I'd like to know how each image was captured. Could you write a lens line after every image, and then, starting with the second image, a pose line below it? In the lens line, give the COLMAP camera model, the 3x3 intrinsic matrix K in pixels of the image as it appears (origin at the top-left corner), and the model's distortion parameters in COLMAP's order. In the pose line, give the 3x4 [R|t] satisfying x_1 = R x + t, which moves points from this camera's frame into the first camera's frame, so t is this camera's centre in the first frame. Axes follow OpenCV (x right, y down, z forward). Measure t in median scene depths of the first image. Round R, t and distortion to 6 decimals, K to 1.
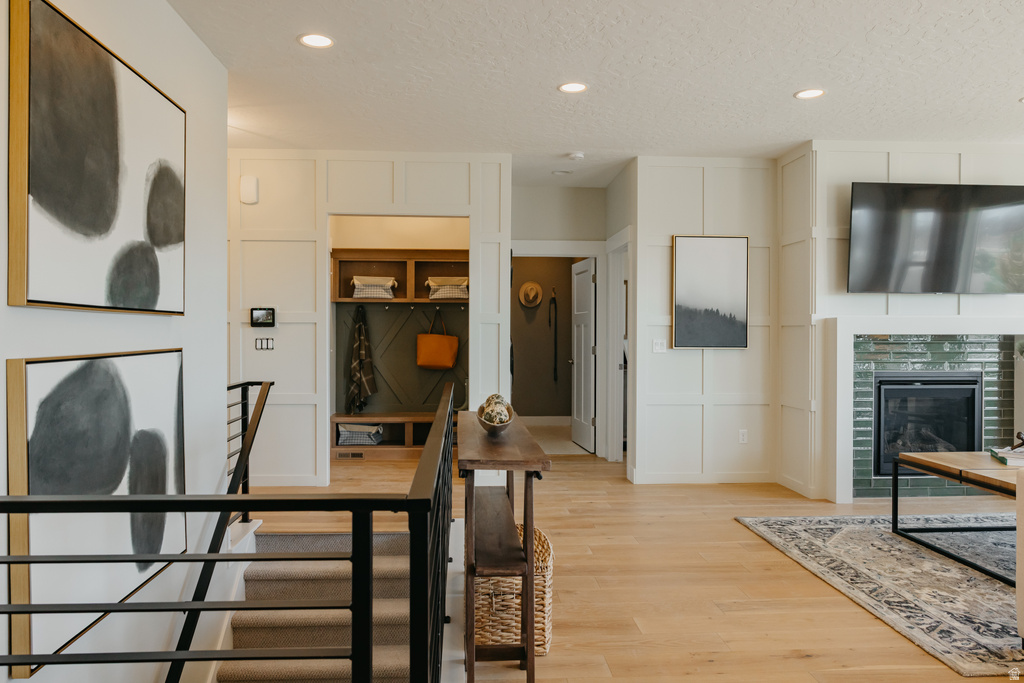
lens RADIAL K [[727.8, 0, 511.7], [0, 727.8, 342.5], [0, 0, 1]] dist [-0.005152, 0.002584]
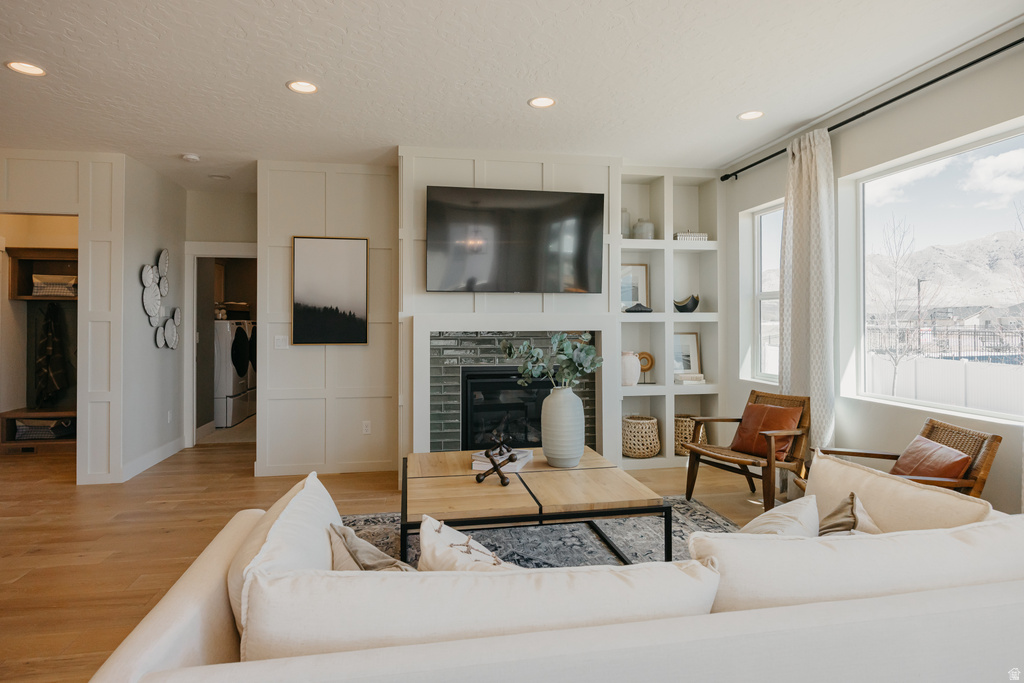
lens RADIAL K [[568.7, 0, 512.2], [0, 568.7, 319.6], [0, 0, 1]] dist [-0.006288, -0.001189]
pose [[0.993730, -0.004311, 0.111724, 0.448736], [0.006079, 0.999862, -0.015487, -0.013769], [-0.111642, 0.016069, 0.993619, 0.160536]]
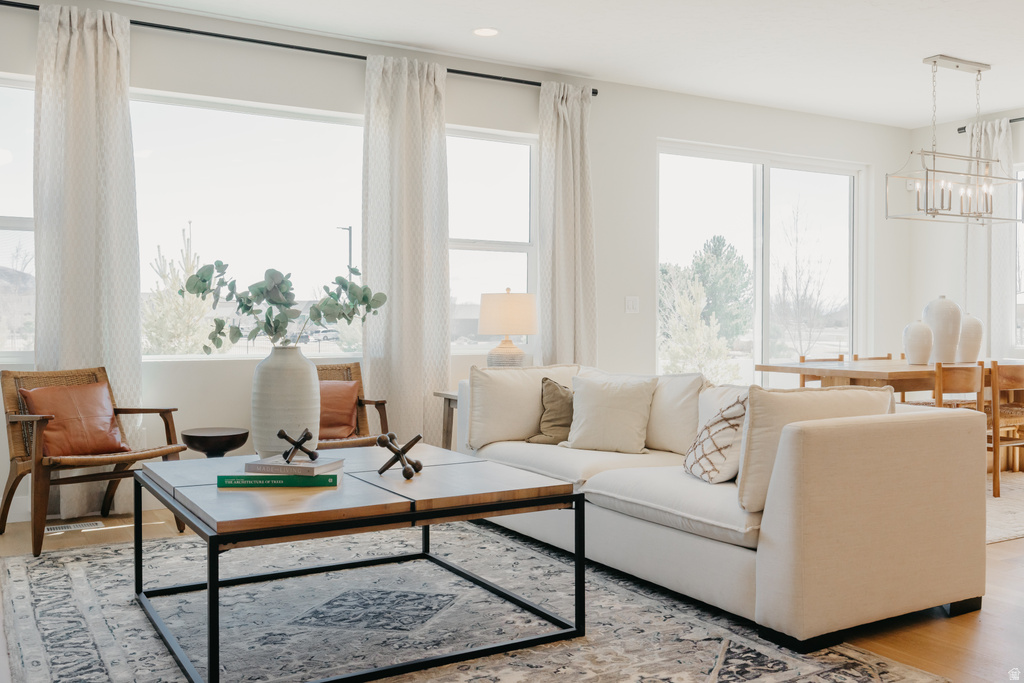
lens RADIAL K [[952.3, 0, 512.7], [0, 952.3, 338.7], [0, 0, 1]] dist [-0.012320, 0.000000]
pose [[-0.451466, -0.022495, 0.892005, -0.030493], [0.010649, 0.999475, 0.030595, 0.022100], [-0.892225, 0.023311, -0.450989, 0.832984]]
